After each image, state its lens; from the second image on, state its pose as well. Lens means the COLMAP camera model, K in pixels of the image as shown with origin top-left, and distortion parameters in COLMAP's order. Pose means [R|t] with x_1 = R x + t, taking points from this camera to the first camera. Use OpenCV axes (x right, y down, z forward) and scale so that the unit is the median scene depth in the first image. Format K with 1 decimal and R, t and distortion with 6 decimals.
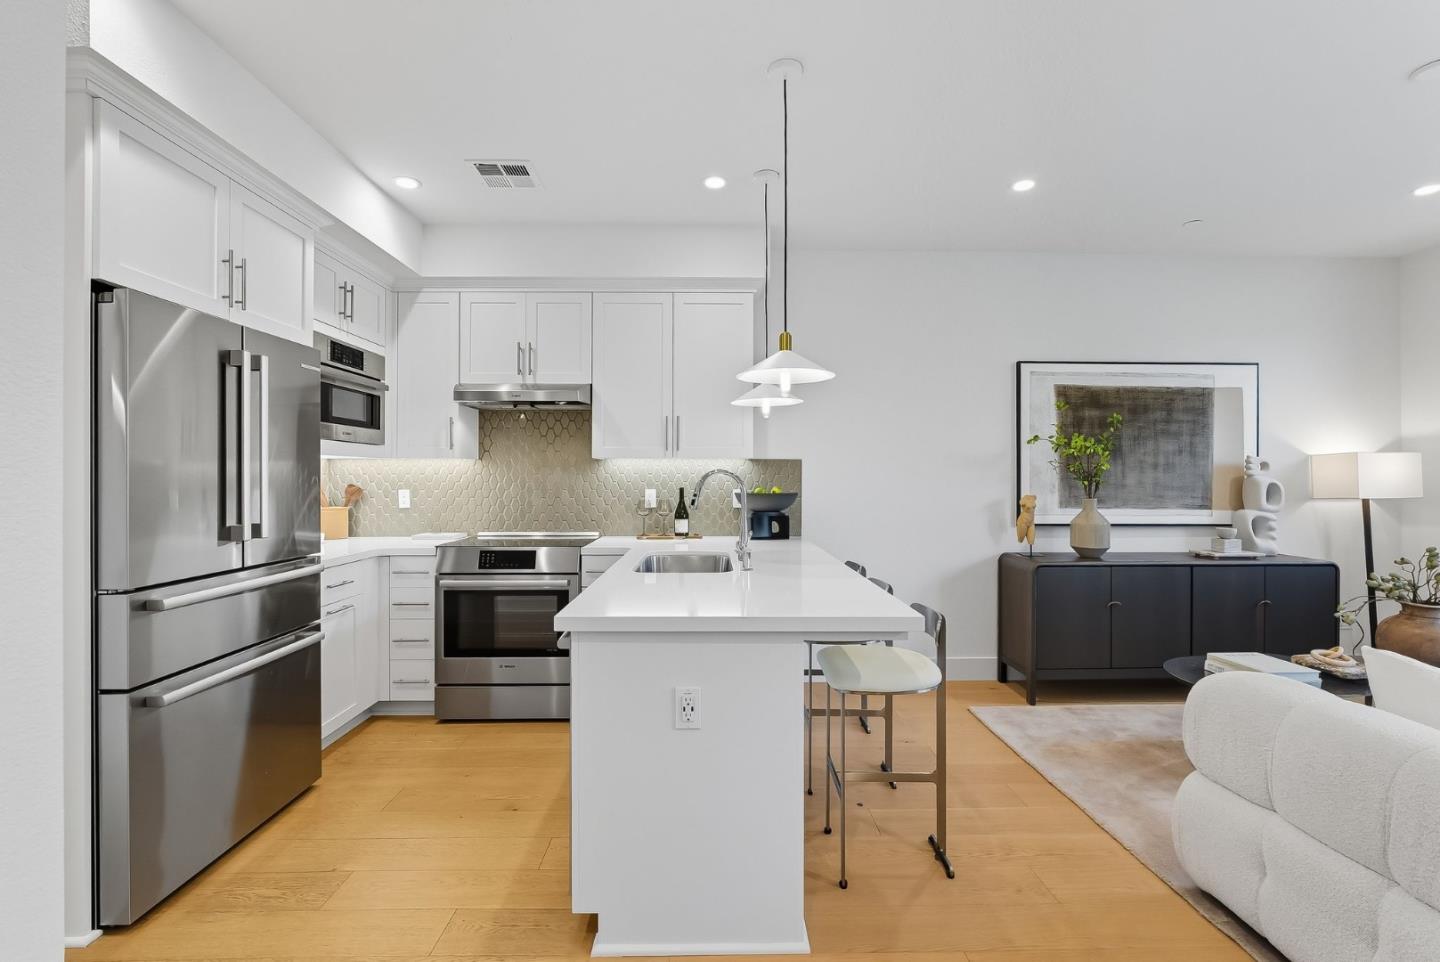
lens RADIAL K [[646.6, 0, 720.7], [0, 646.6, 471.1], [0, 0, 1]] dist [0.000450, 0.000232]
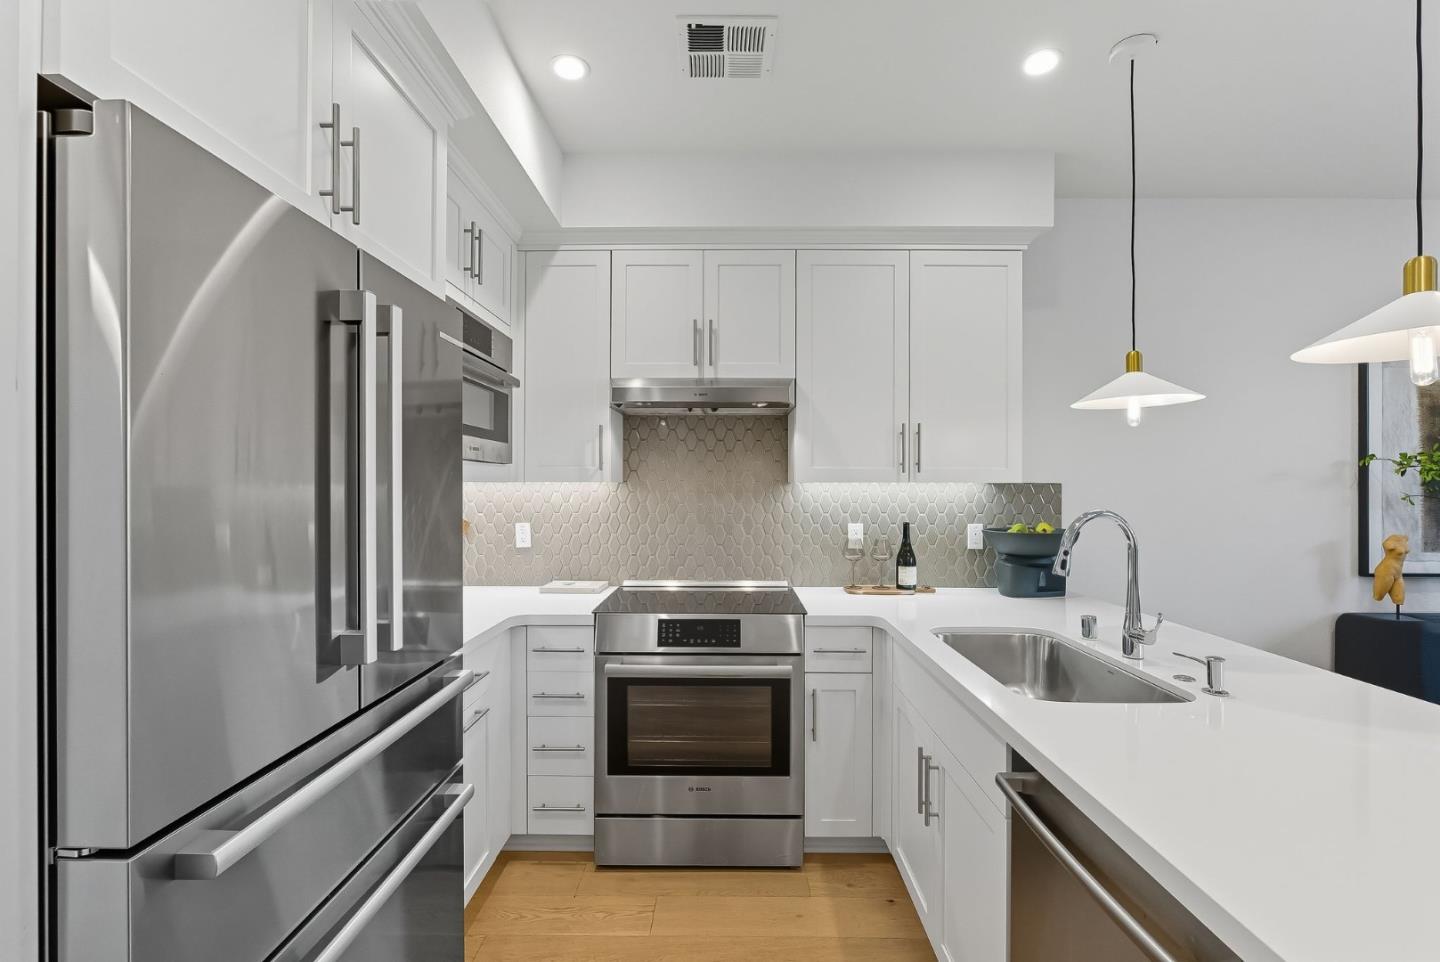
lens RADIAL K [[627.6, 0, 720.0], [0, 627.6, 481.0], [0, 0, 1]] dist [-0.002770, -0.000213]
pose [[0.999745, 0.002283, -0.022451, -0.267309], [-0.002224, 0.999994, 0.002665, -0.023532], [0.022457, -0.002615, 0.999744, 0.307062]]
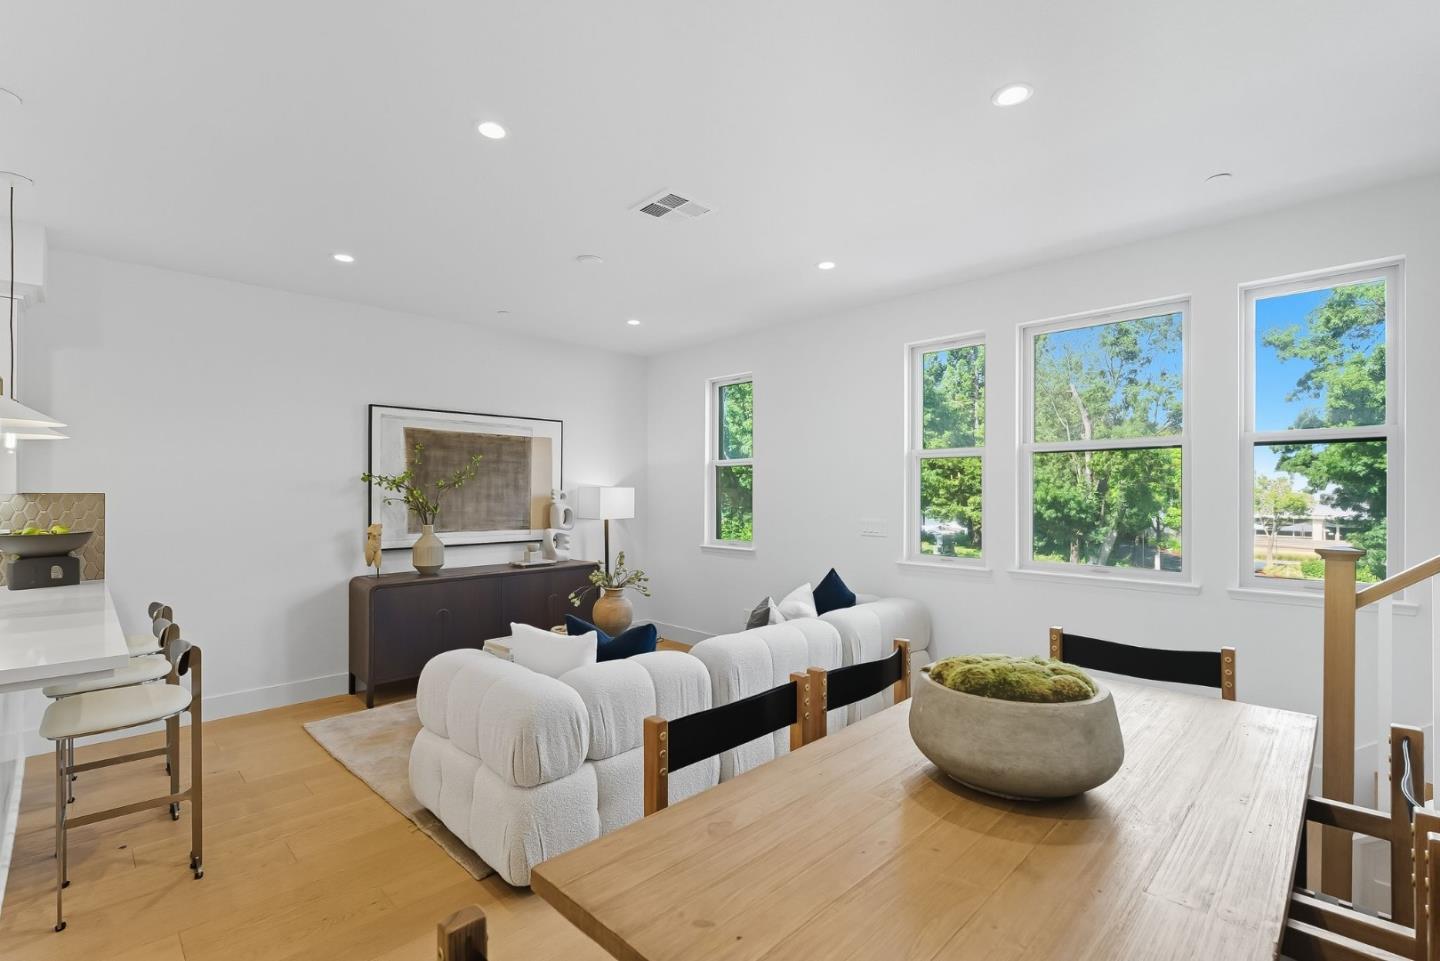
lens RADIAL K [[657.5, 0, 720.2], [0, 657.5, 486.7], [0, 0, 1]] dist [-0.001887, -0.000089]
pose [[0.726307, 0.001653, 0.687368, 0.130415], [-0.004603, 0.999986, 0.002458, -0.035769], [-0.687355, -0.004949, 0.726305, -0.261154]]
